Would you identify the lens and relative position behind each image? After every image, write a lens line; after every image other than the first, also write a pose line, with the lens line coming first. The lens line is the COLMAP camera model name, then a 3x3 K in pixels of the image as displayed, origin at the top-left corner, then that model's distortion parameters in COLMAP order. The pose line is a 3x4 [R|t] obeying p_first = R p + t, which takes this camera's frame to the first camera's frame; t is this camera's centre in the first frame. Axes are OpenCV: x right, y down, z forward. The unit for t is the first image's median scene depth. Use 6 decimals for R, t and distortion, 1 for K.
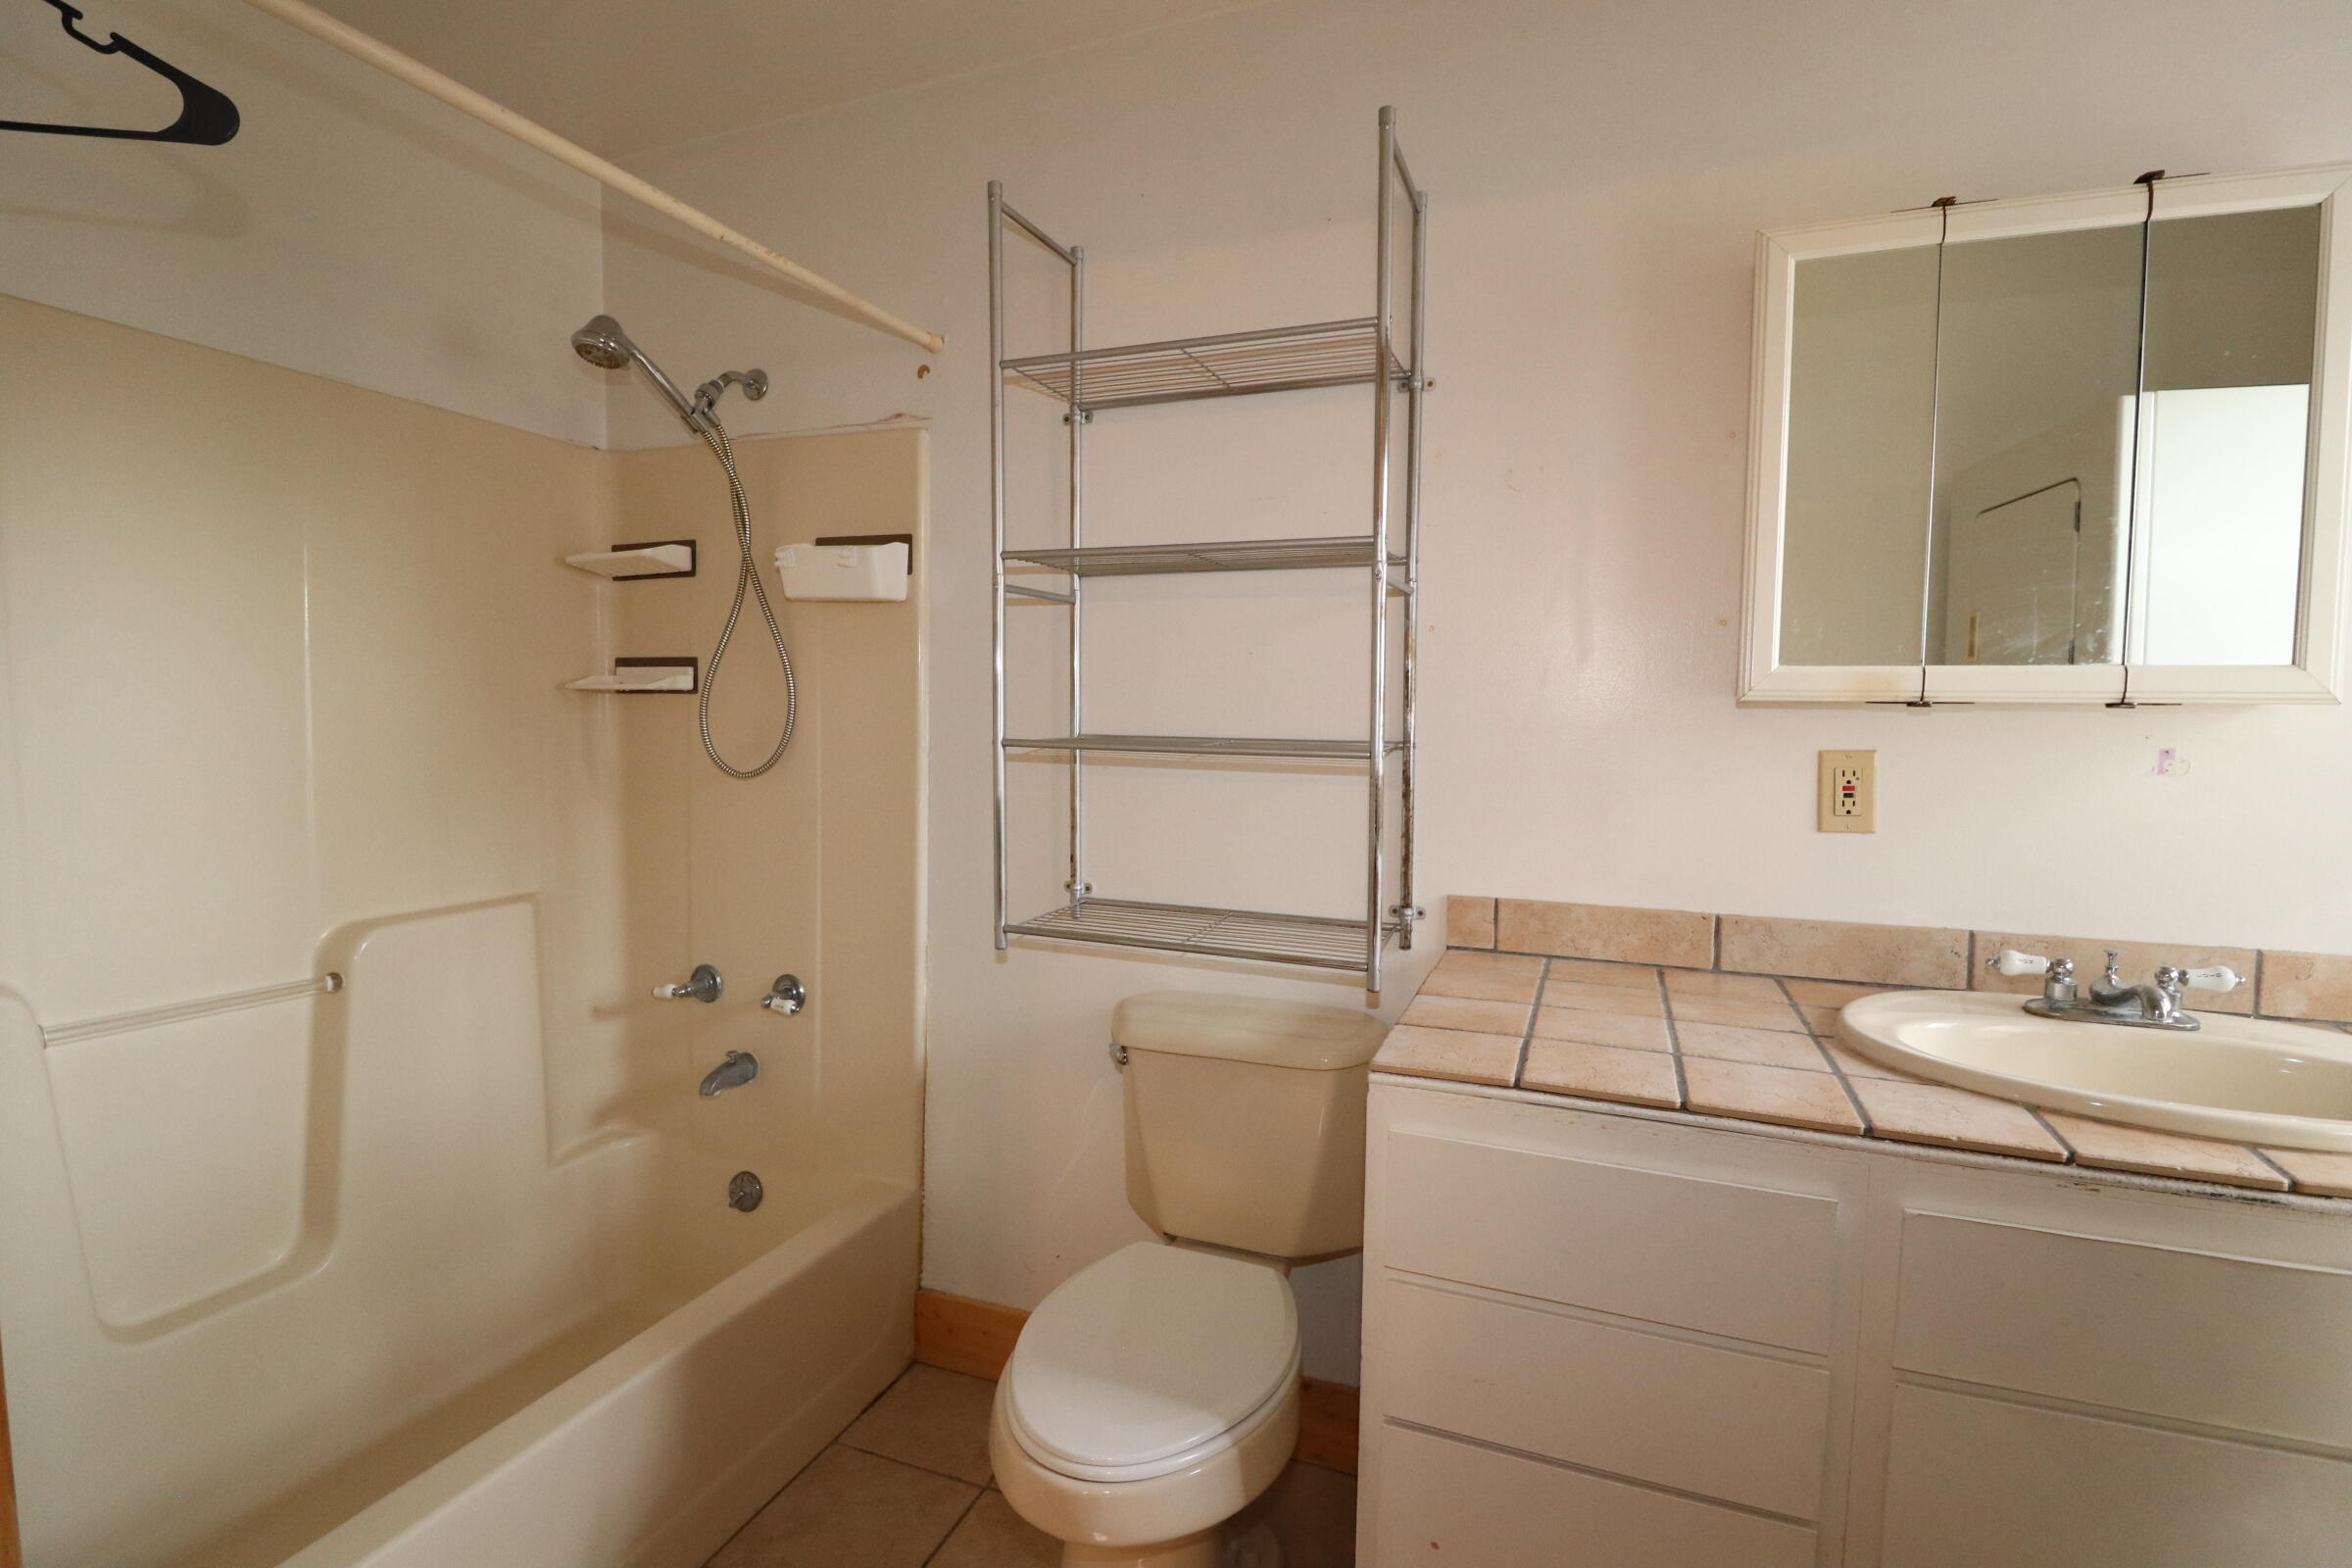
lens RADIAL K [[1082.0, 0, 1168.7], [0, 1082.0, 778.7], [0, 0, 1]] dist [-0.003895, -0.008929]
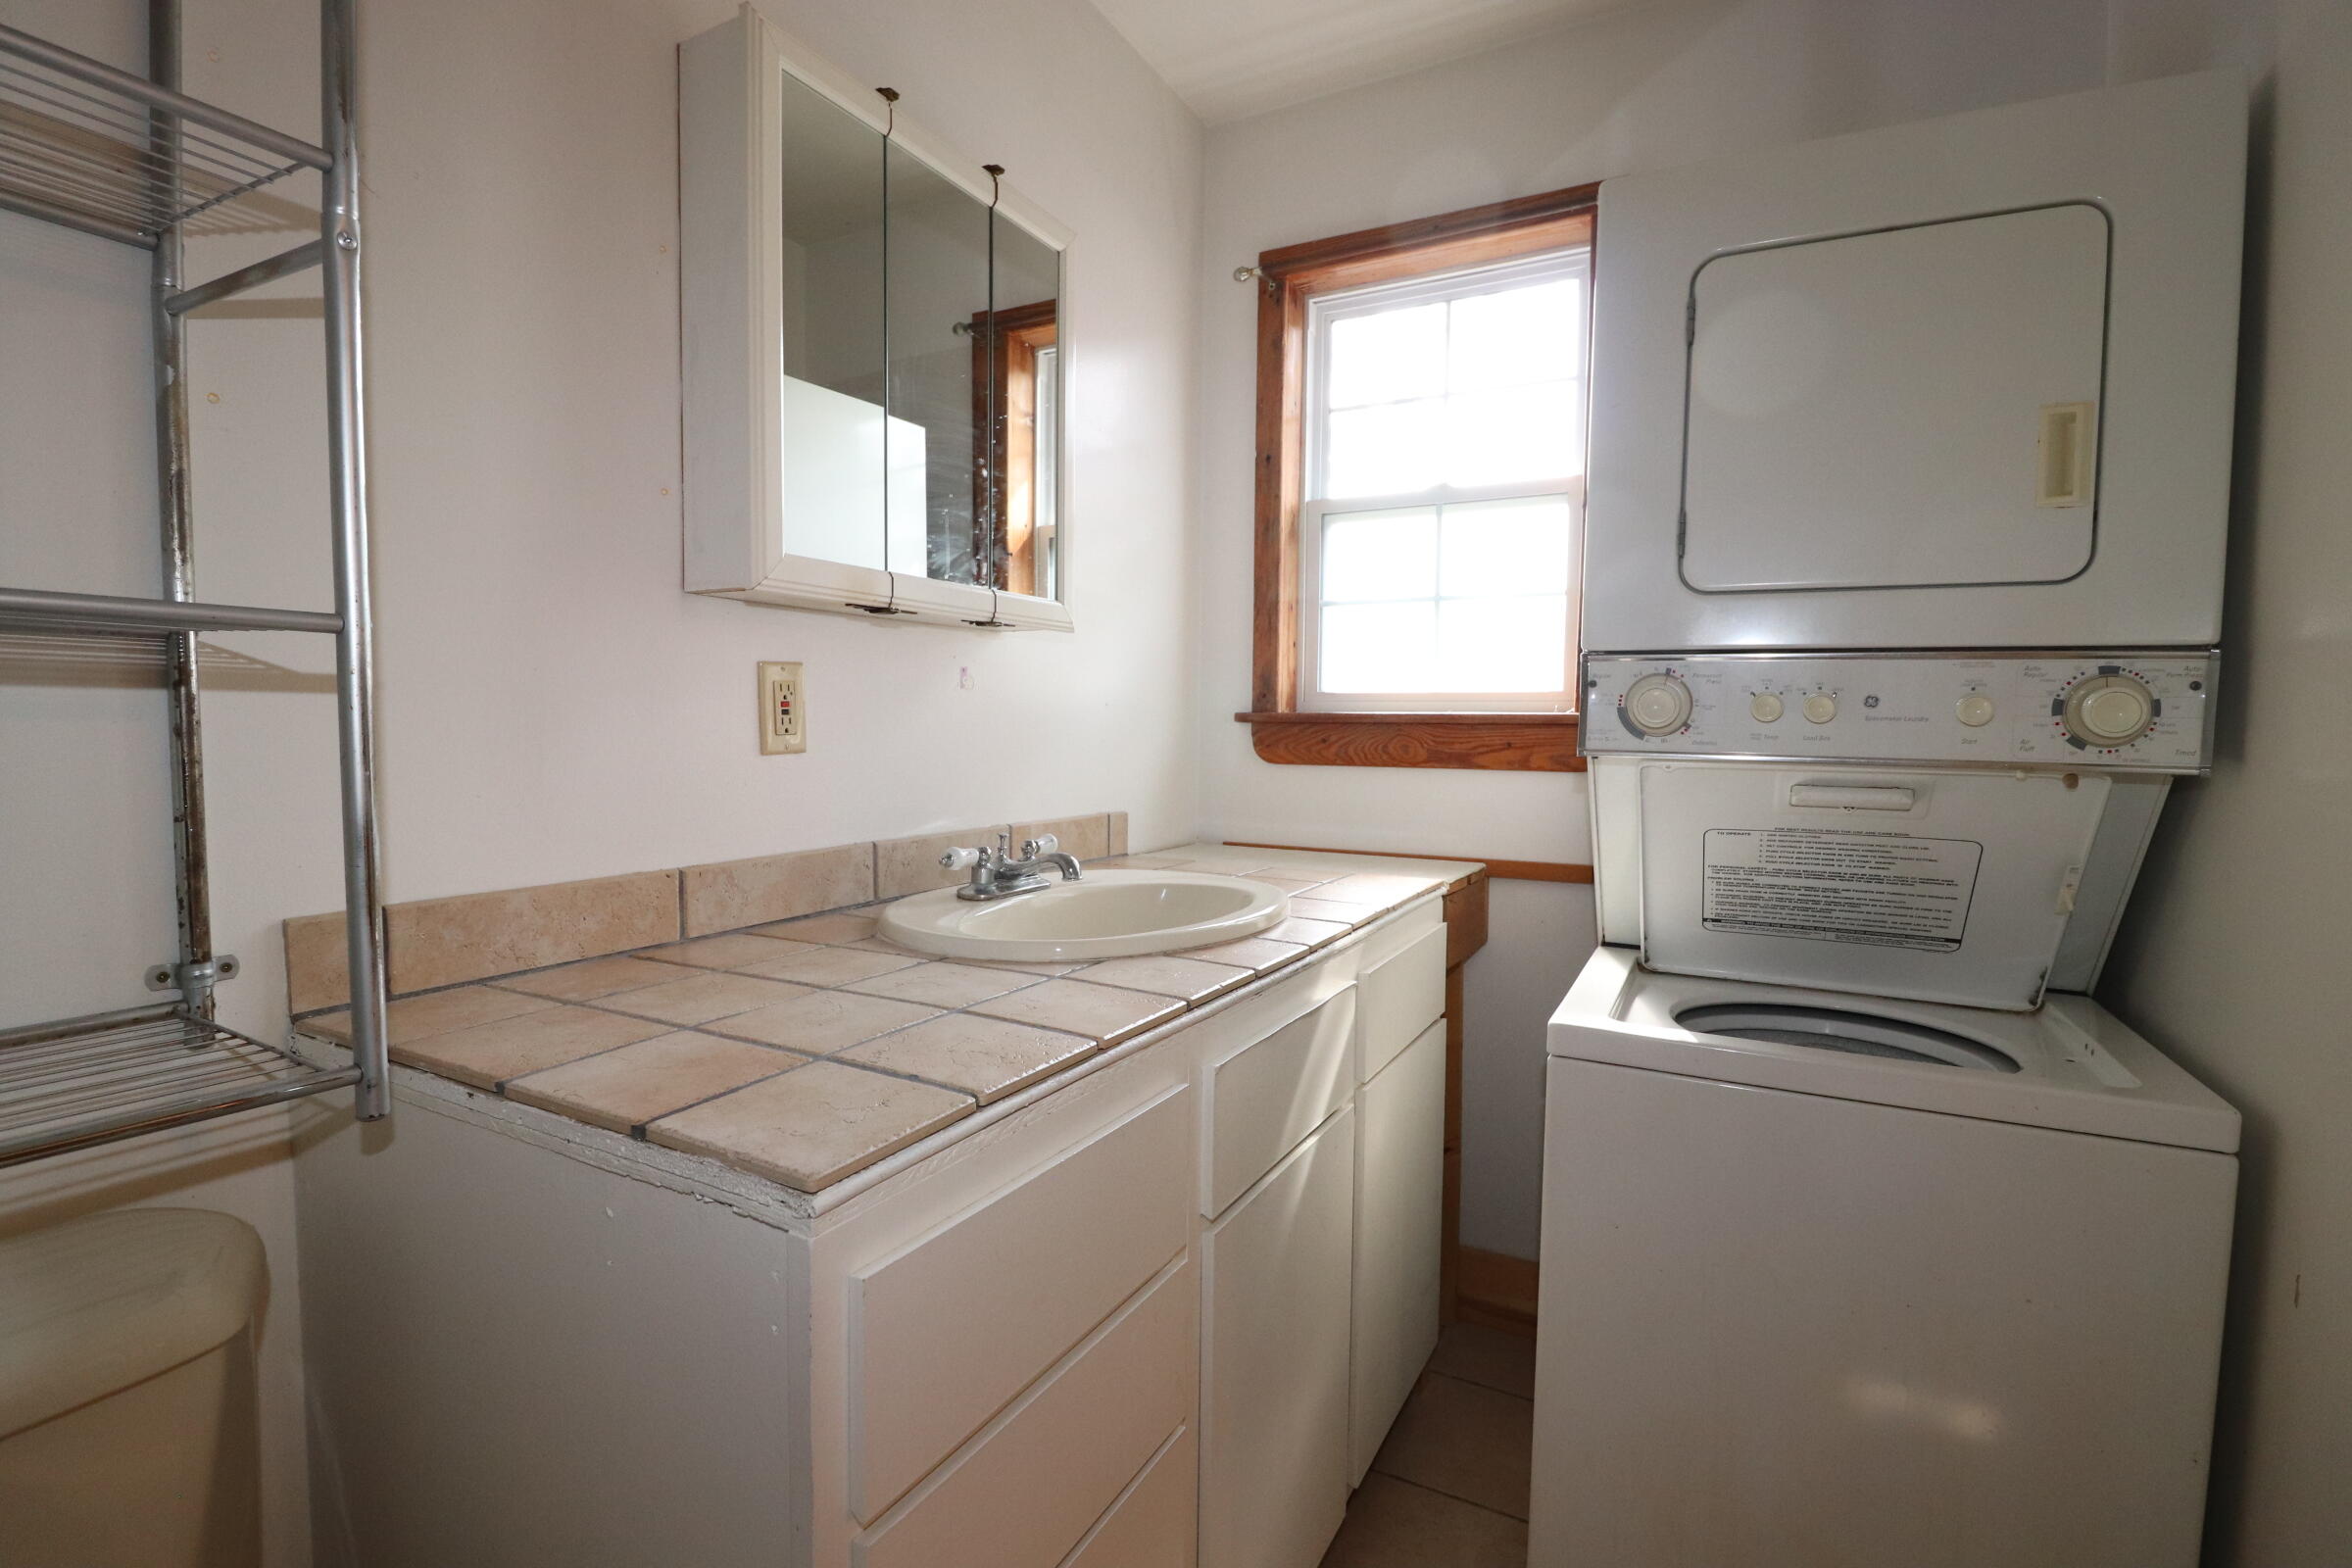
lens RADIAL K [[1082.0, 0, 1164.9], [0, 1082.0, 783.3], [0, 0, 1]] dist [-0.003895, -0.008929]
pose [[0.135150, -0.068806, 0.988433, -0.223933], [0.052476, 0.996683, 0.062205, 0.035377], [-0.989435, 0.043462, 0.138313, 0.566726]]
